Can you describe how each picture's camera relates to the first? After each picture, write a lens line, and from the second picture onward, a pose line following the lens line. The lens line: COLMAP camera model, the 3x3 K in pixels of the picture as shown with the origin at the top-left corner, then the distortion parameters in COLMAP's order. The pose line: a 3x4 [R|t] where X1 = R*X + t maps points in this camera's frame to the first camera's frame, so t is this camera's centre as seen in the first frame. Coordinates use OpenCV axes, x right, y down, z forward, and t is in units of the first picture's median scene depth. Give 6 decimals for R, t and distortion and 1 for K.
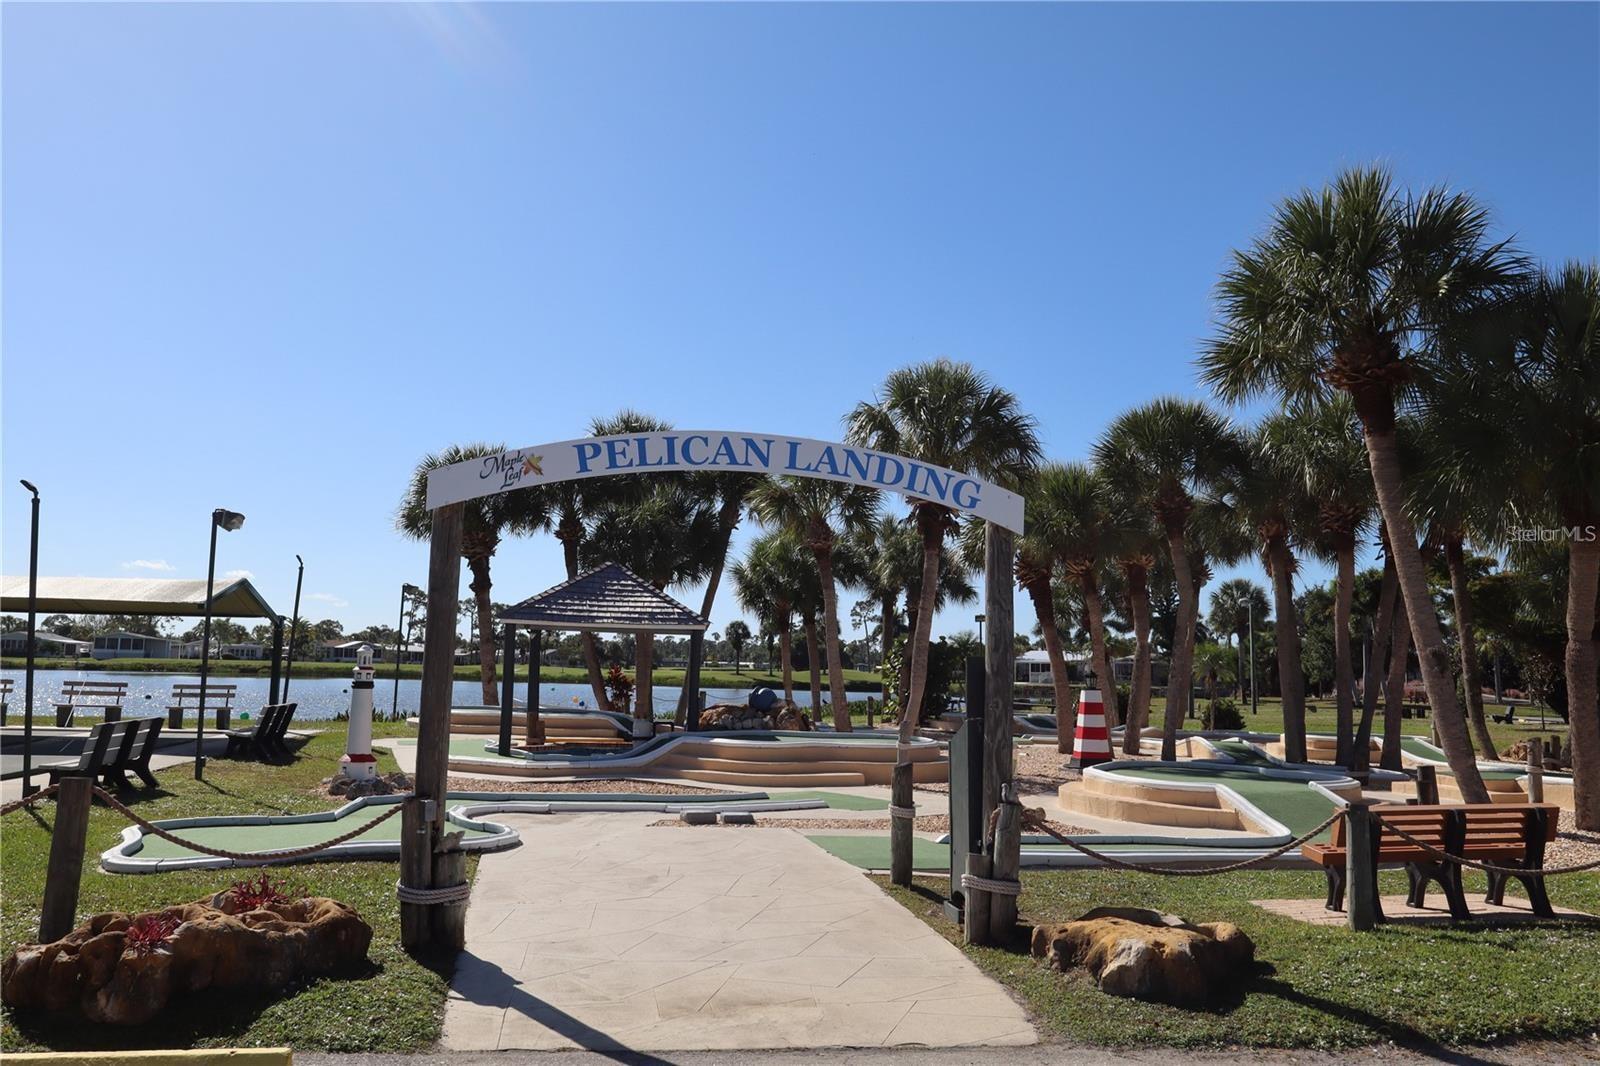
lens RADIAL K [[1274.3, 0, 797.8], [0, 1274.3, 527.3], [0, 0, 1]] dist [-0.002885, -0.006469]
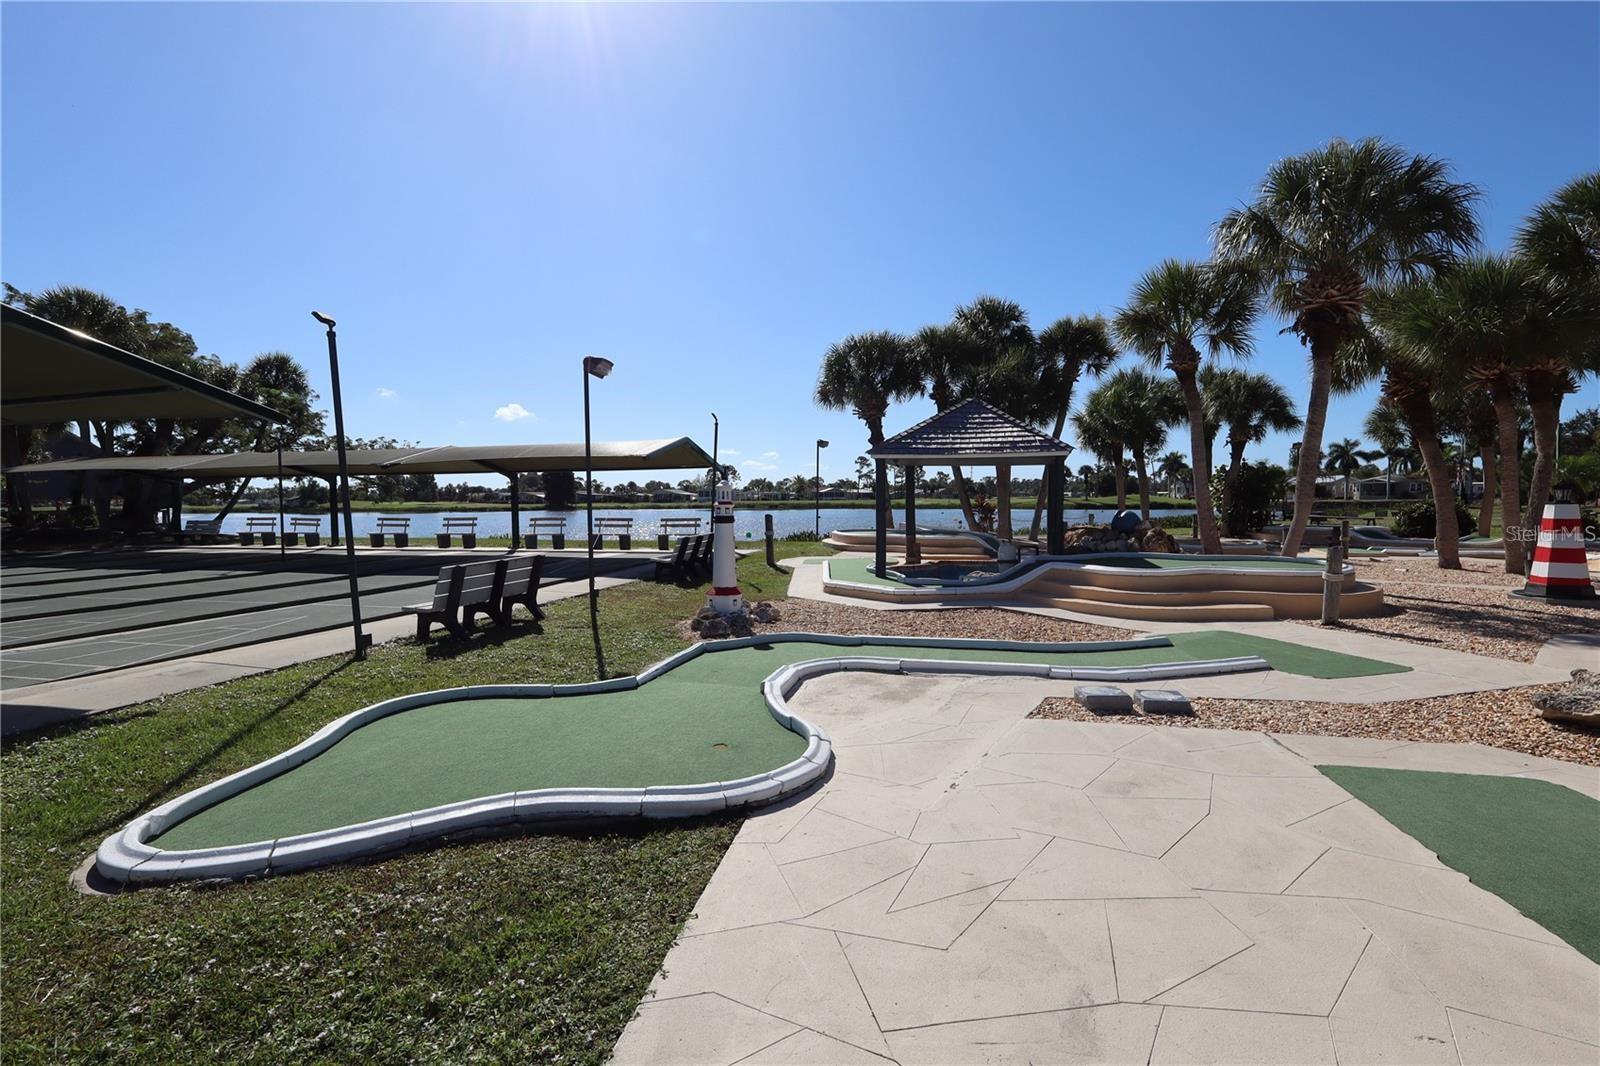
lens RADIAL K [[744.2, 0, 796.5], [0, 744.2, 530.0], [0, 0, 1]] dist [-0.002001, 0.001782]
pose [[0.925970, -0.015073, -0.377297, -0.041933], [0.071406, 0.988164, 0.135767, 0.035864], [0.370785, -0.152657, 0.916086, 0.307424]]
